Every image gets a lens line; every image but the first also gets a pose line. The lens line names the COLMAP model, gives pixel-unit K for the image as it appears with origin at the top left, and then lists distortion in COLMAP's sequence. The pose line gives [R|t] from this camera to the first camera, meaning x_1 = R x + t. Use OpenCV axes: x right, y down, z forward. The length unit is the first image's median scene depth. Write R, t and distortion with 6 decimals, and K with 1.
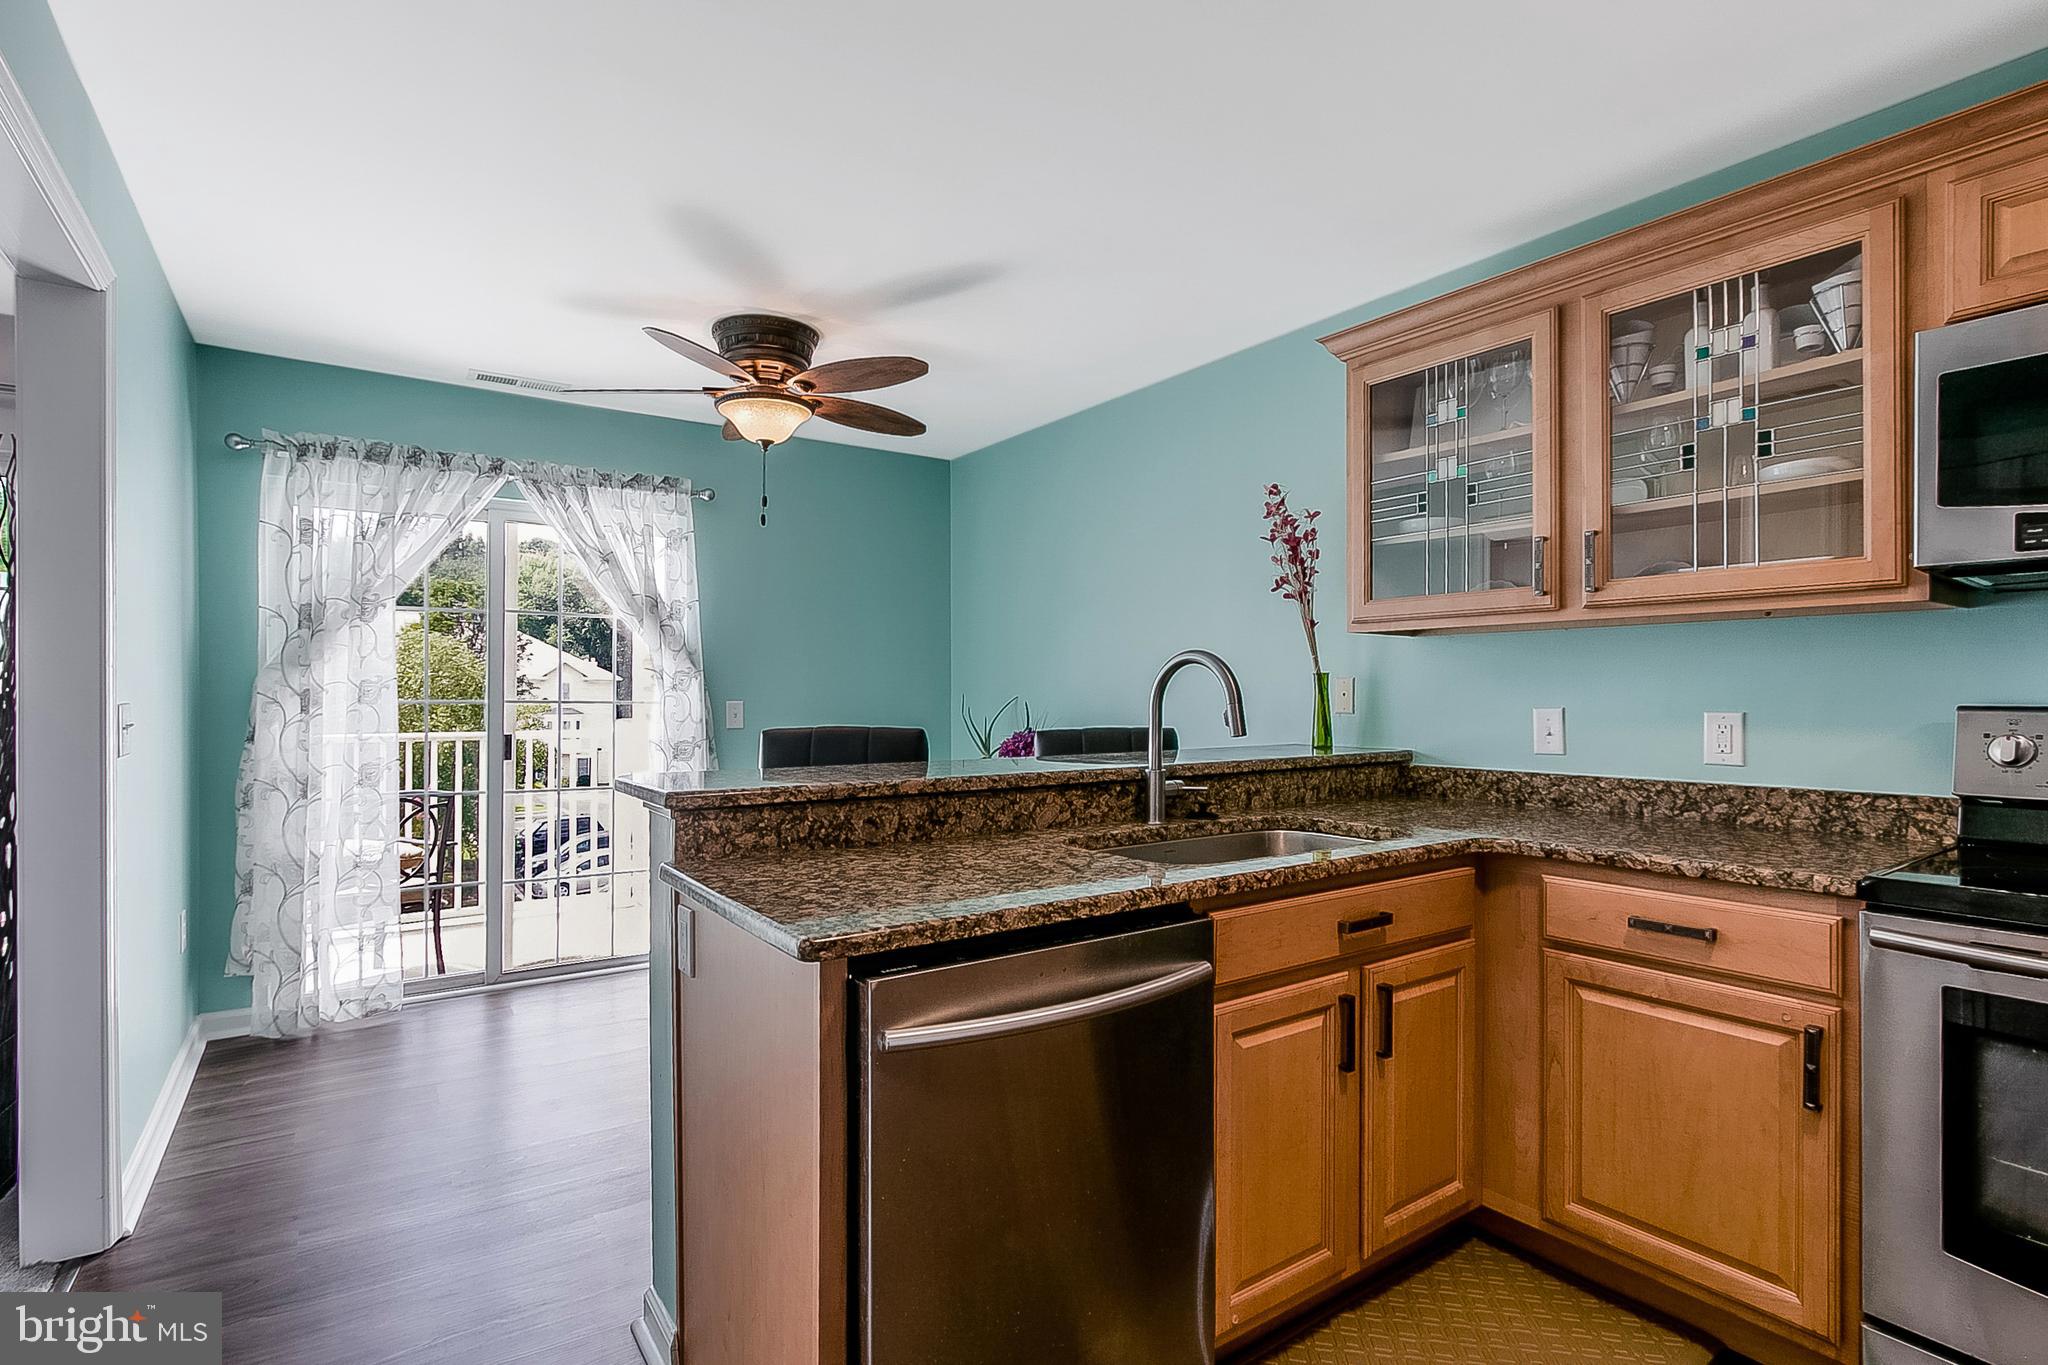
lens RADIAL K [[972.7, 0, 1022.6], [0, 972.7, 693.4], [0, 0, 1]] dist [-0.011294, 0.000138]
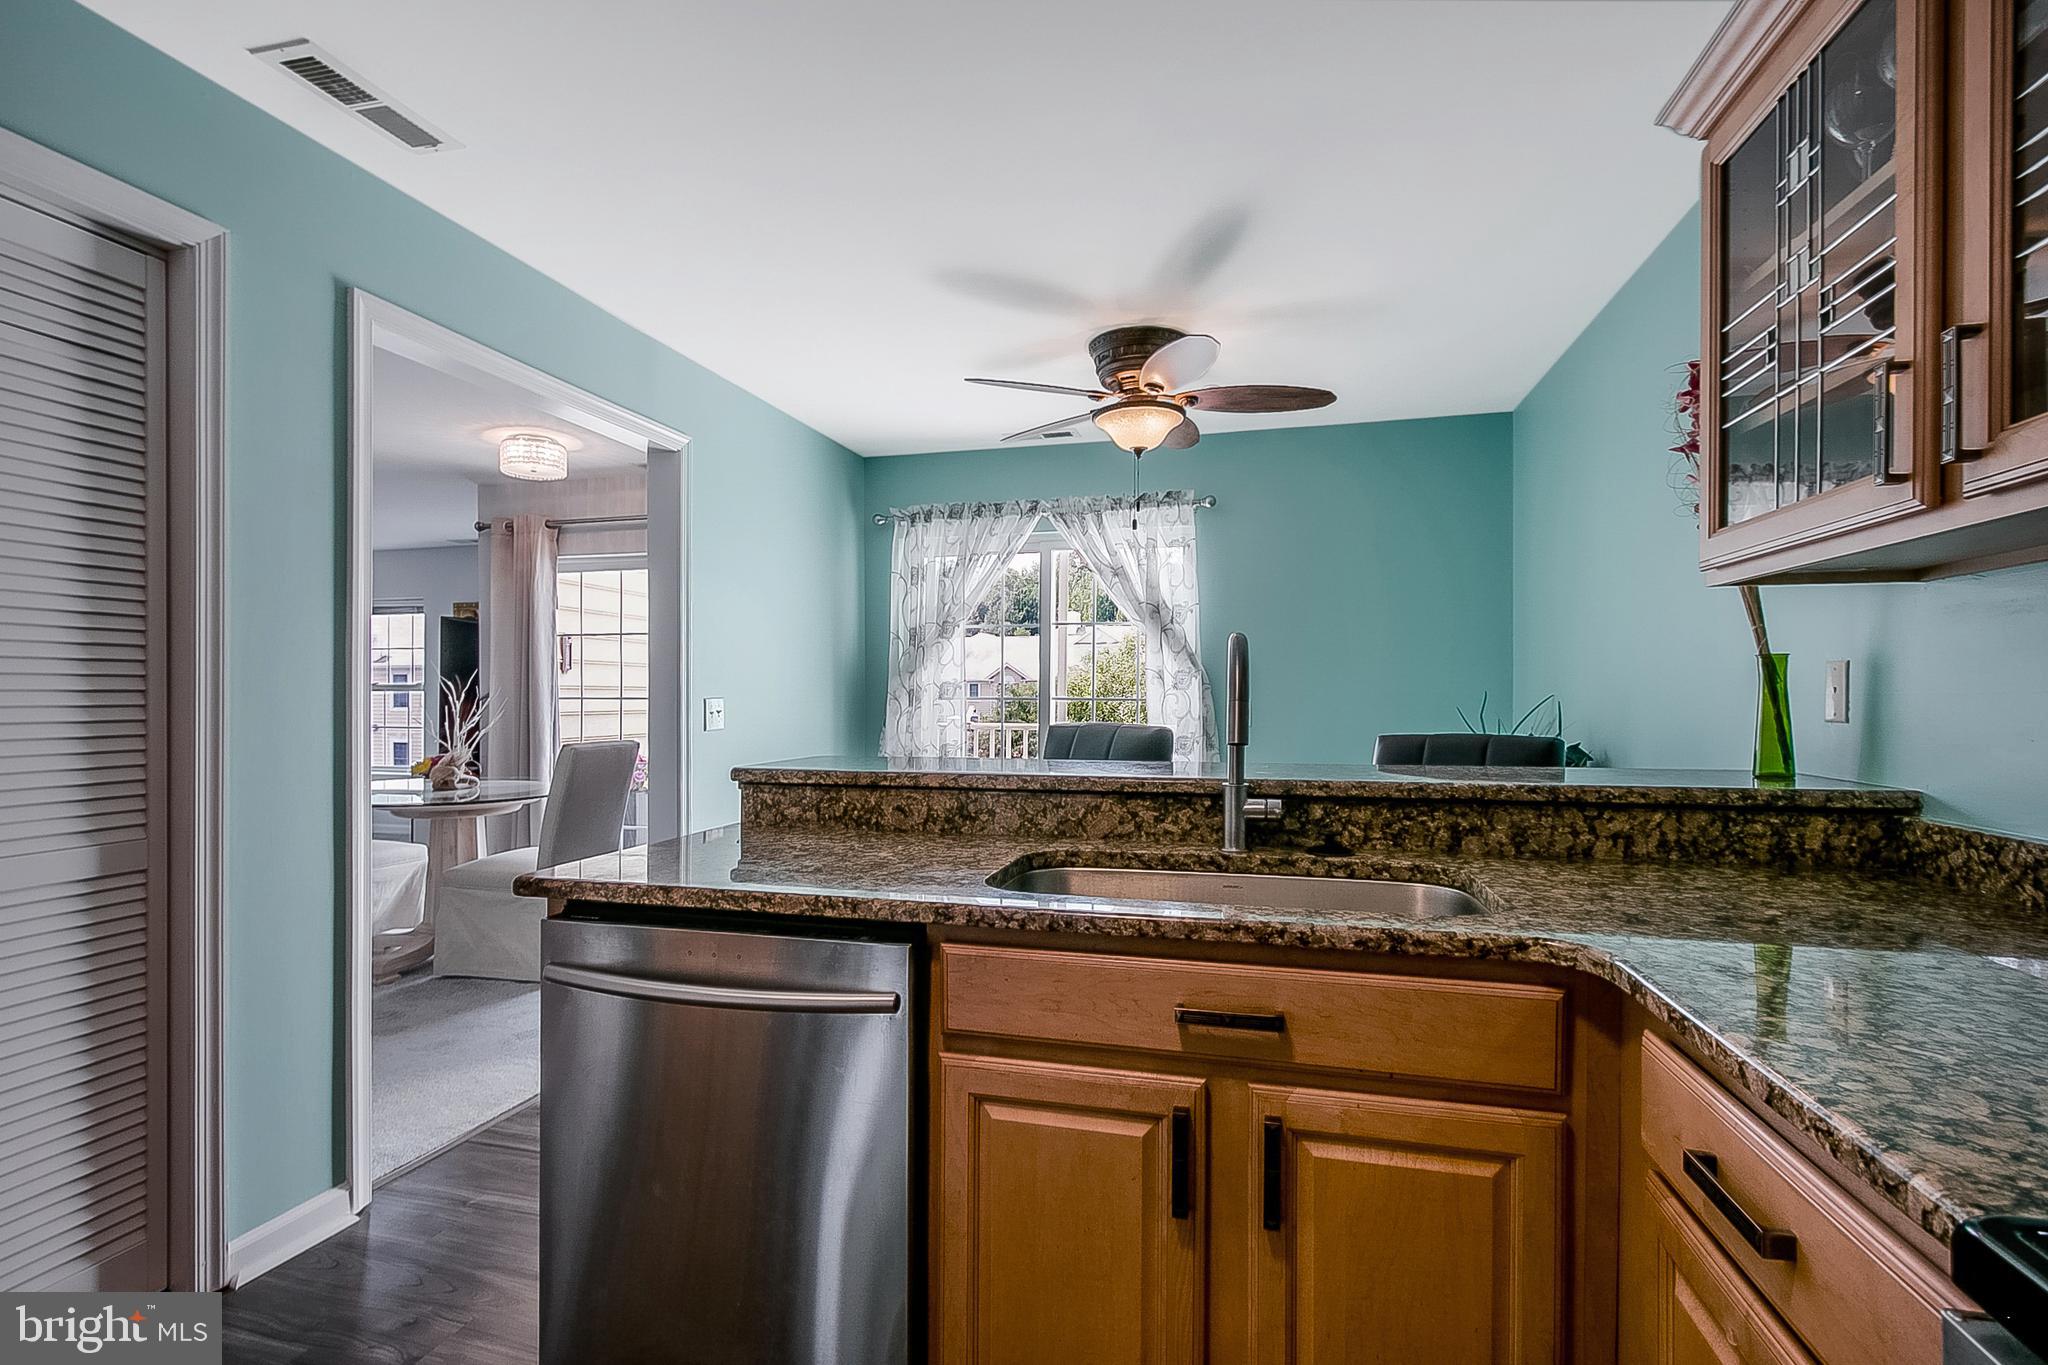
lens RADIAL K [[944.6, 0, 1015.0], [0, 944.6, 688.5], [0, 0, 1]] dist [-0.005854, 0.000251]
pose [[0.646353, -0.005506, -0.763019, 0.626650], [0.002234, 0.999983, -0.005323, 0.003727], [0.763036, 0.001736, 0.646354, 0.364829]]
